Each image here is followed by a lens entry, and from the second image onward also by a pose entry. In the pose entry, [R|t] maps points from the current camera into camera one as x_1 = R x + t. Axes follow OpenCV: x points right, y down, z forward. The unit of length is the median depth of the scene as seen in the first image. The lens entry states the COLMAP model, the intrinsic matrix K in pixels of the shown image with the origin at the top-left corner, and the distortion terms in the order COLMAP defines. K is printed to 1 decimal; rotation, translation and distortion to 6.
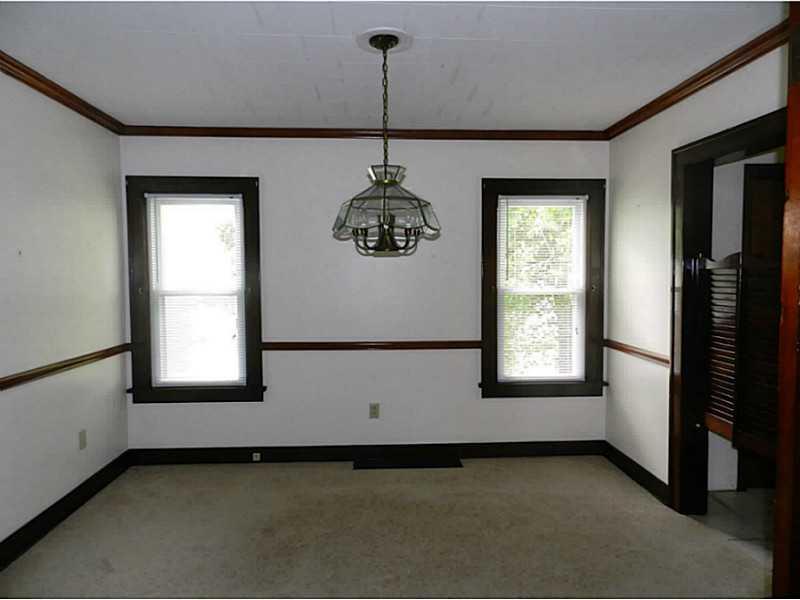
lens RADIAL K [[533.7, 0, 404.9], [0, 533.7, 300.2], [0, 0, 1]] dist [-0.020406, -0.000838]
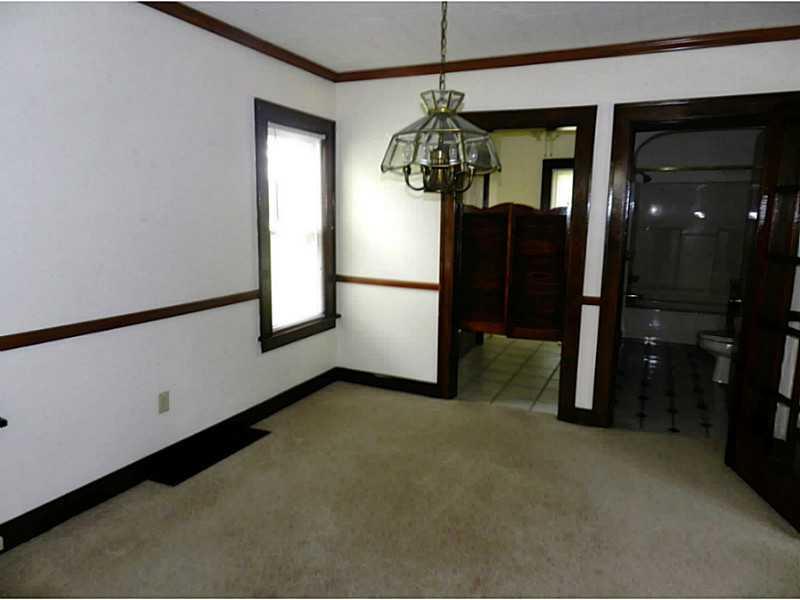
lens RADIAL K [[533.7, 0, 404.9], [0, 533.7, 300.2], [0, 0, 1]] dist [-0.020406, -0.000838]
pose [[0.470936, -0.131786, 0.872268, -0.511185], [0.013868, 0.989762, 0.142050, -0.028290], [-0.882058, -0.054800, 0.467942, 0.375080]]
